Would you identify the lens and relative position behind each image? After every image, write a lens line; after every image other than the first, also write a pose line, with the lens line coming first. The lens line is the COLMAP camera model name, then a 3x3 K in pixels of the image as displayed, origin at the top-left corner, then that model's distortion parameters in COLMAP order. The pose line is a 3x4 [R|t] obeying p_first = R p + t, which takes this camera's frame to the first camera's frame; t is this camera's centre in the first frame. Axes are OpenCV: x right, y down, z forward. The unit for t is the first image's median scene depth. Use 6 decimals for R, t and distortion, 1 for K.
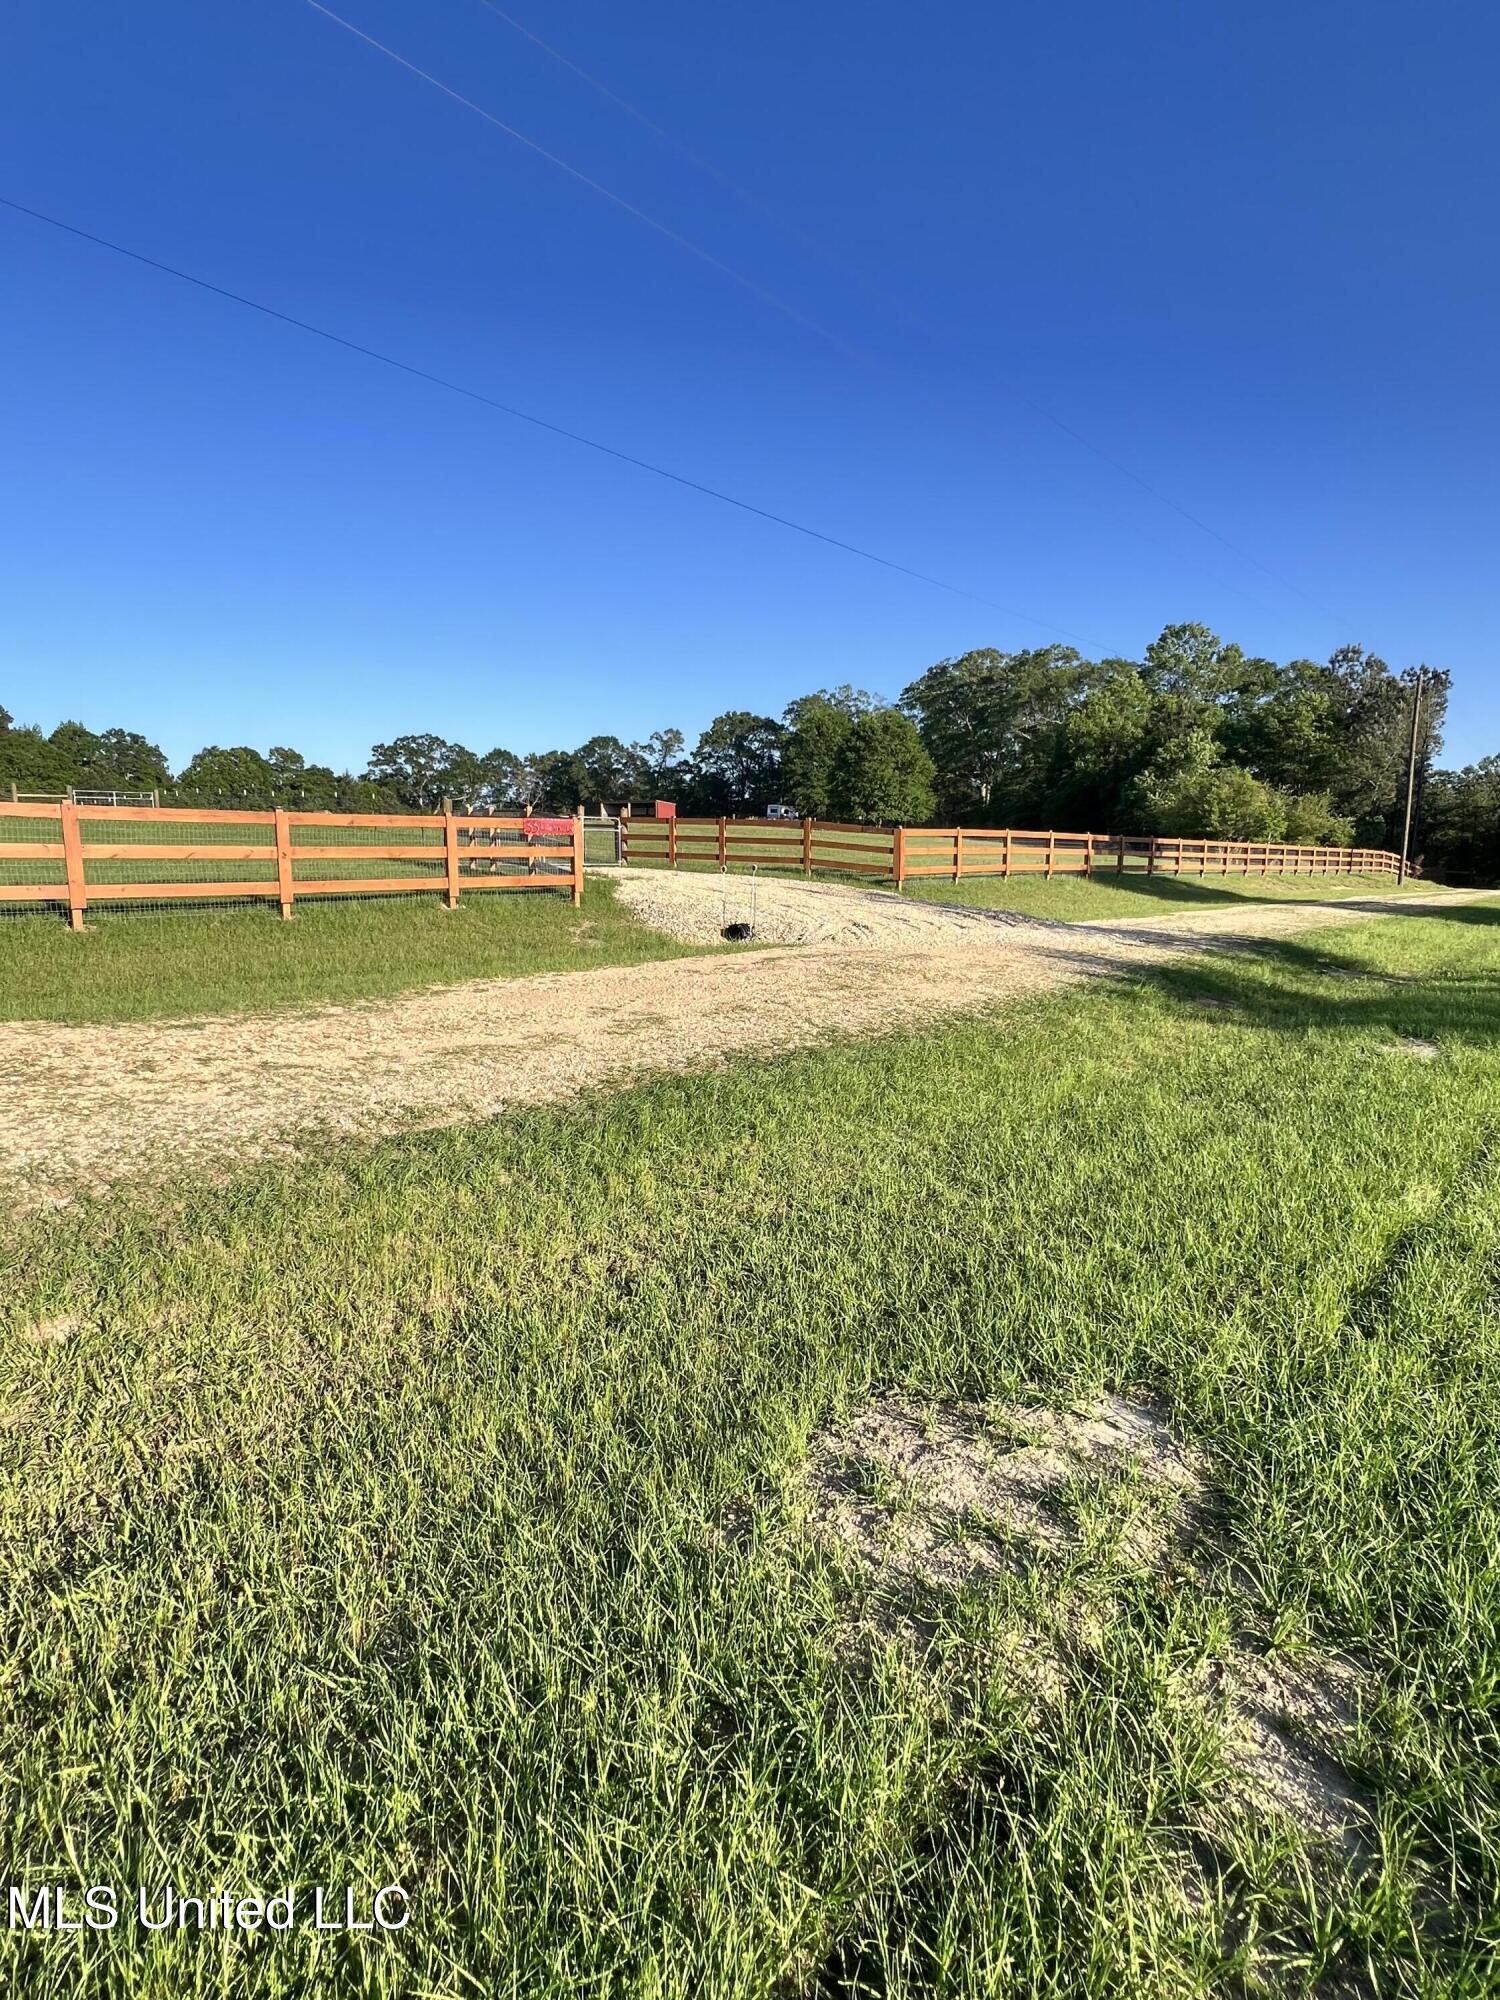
lens RADIAL K [[995.8, 0, 743.4], [0, 995.8, 1009.0], [0, 0, 1]] dist [0.004221, 0.000157]
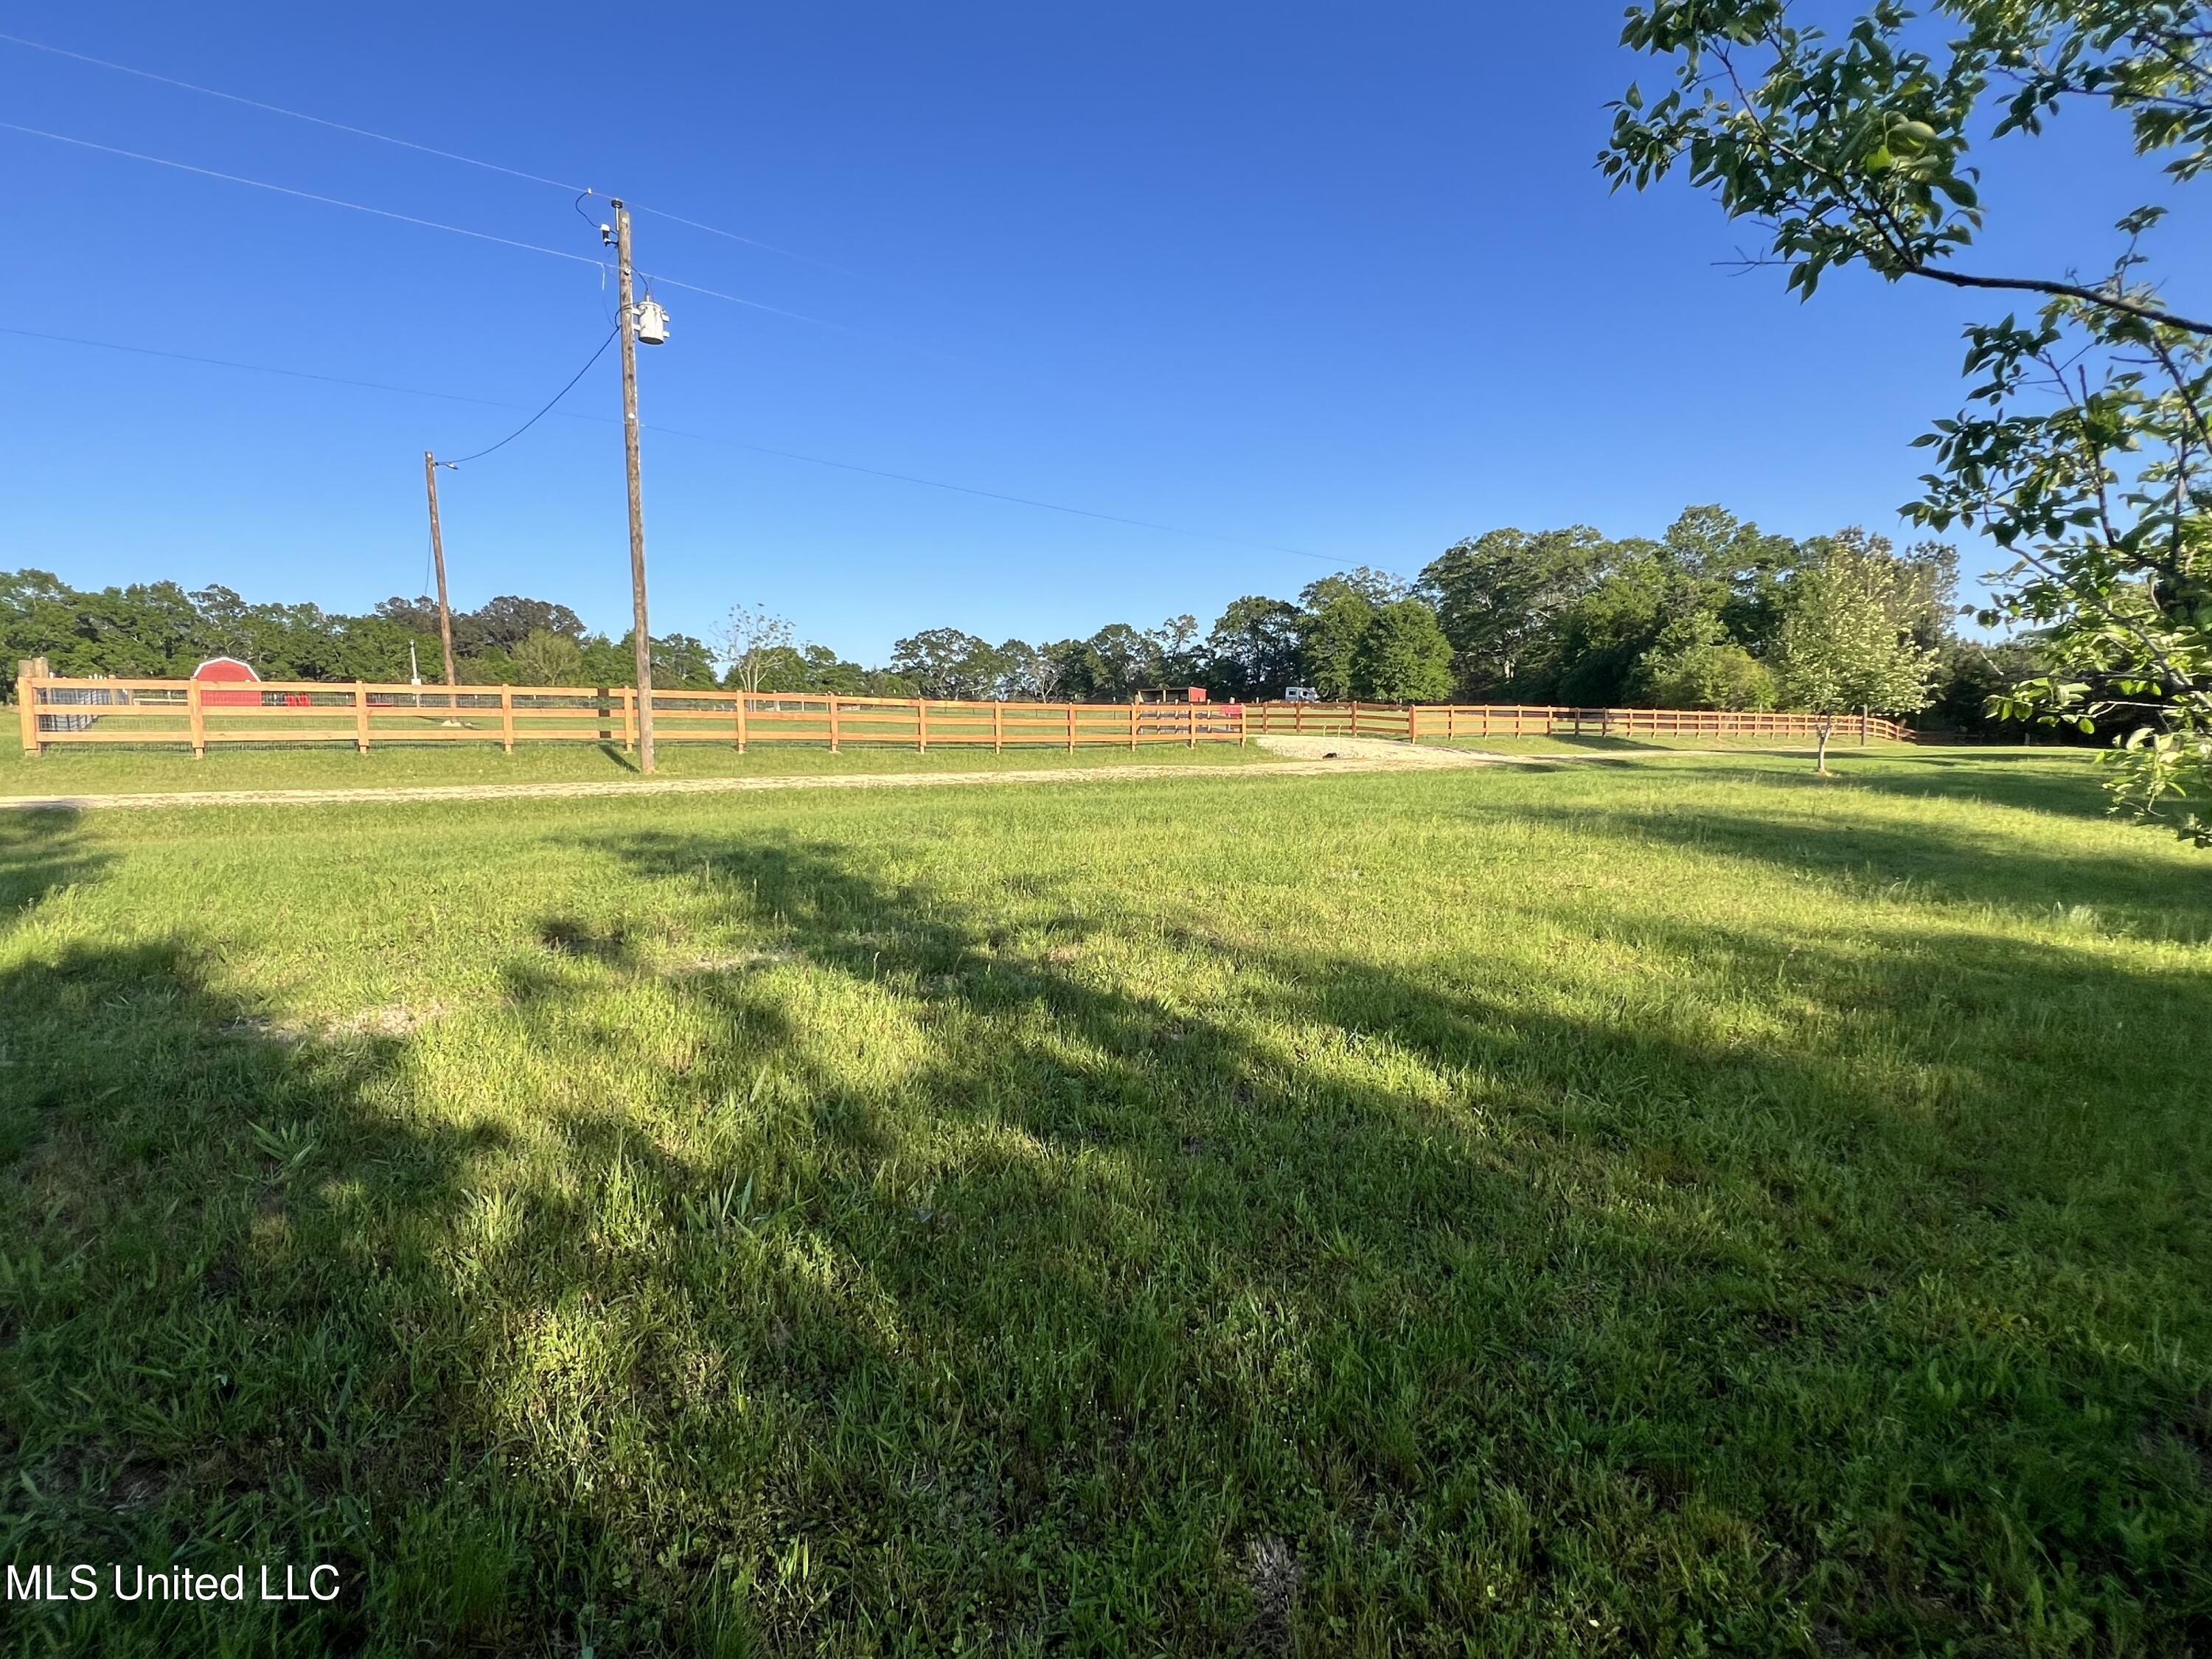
lens RADIAL K [[1101.4, 0, 1096.5], [0, 1101.4, 823.8], [0, 0, 1]] dist [0.004221, 0.000157]
pose [[0.990790, -0.009106, -0.135097, -0.014596], [-0.001644, 0.996854, -0.079248, 0.019430], [0.135394, 0.078740, 0.987658, -0.105698]]
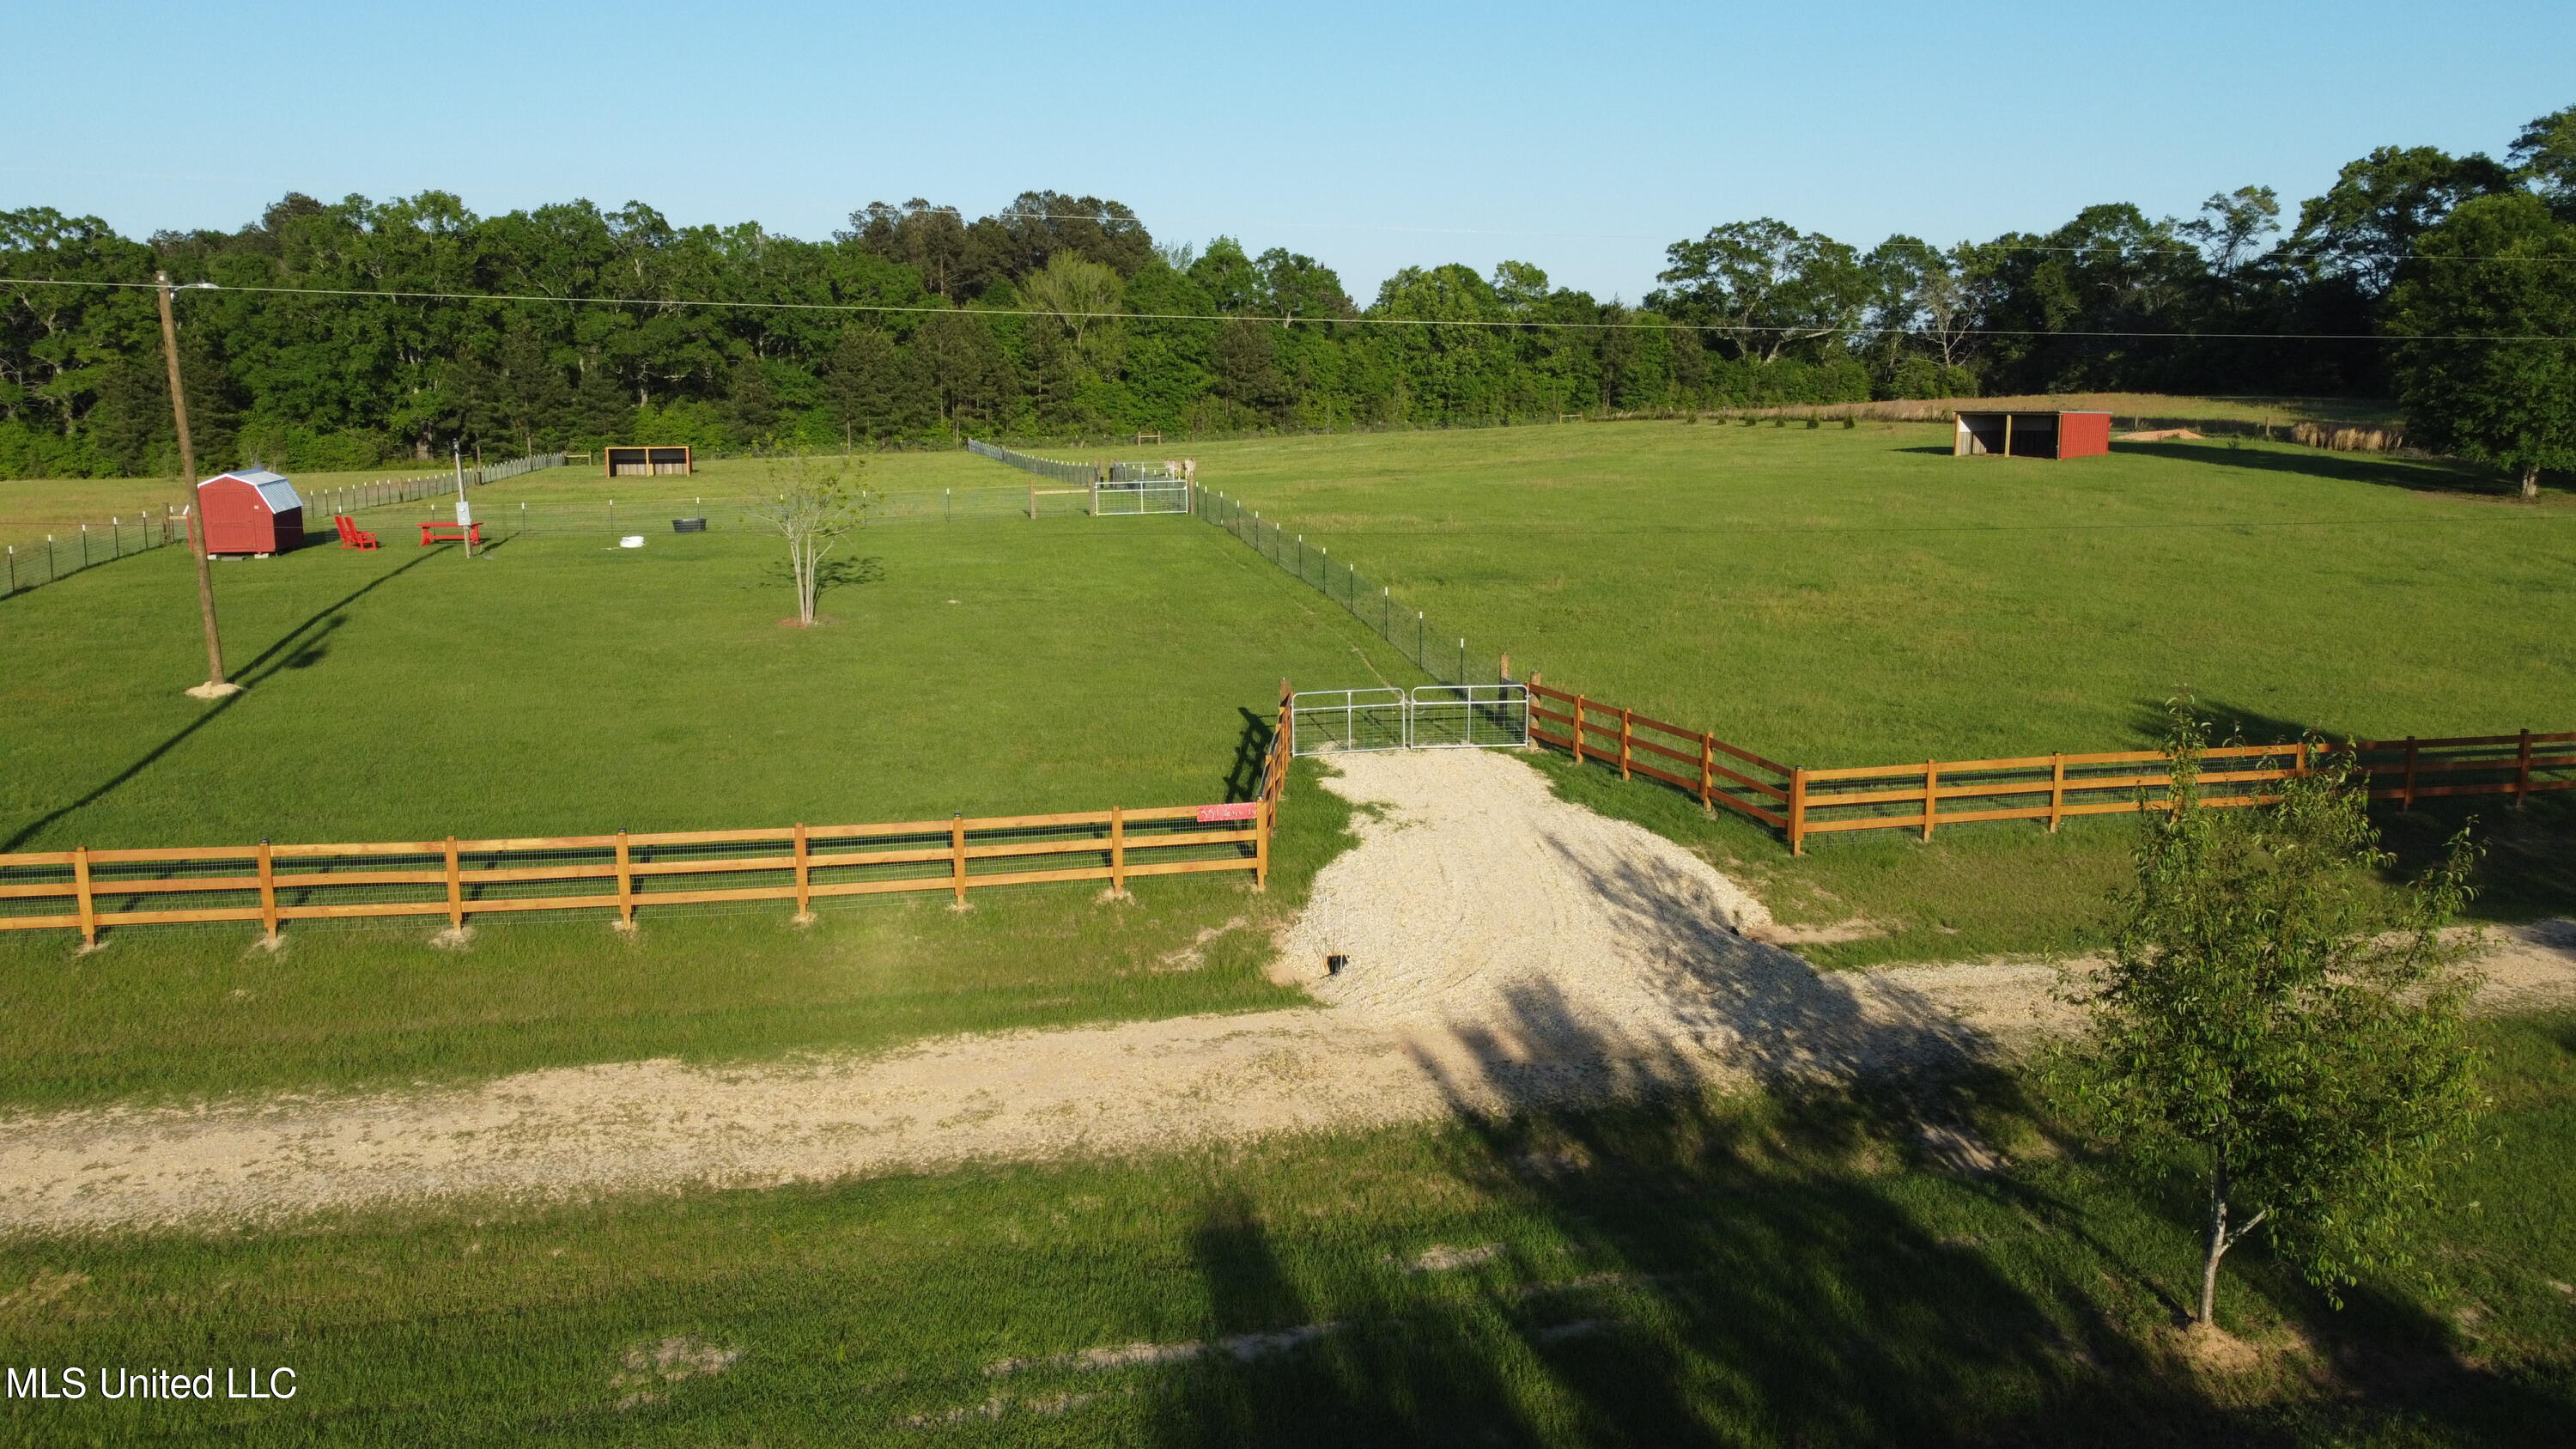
lens RADIAL K [[1952.9, 0, 1287.0], [0, 1952.9, 711.4], [0, 0, 1]] dist [0.009167, -0.009449]
pose [[0.839137, 0.085330, -0.537185, 0.074598], [-0.078075, 0.996287, 0.036295, -0.030116], [0.538287, 0.011484, 0.842683, -0.050239]]
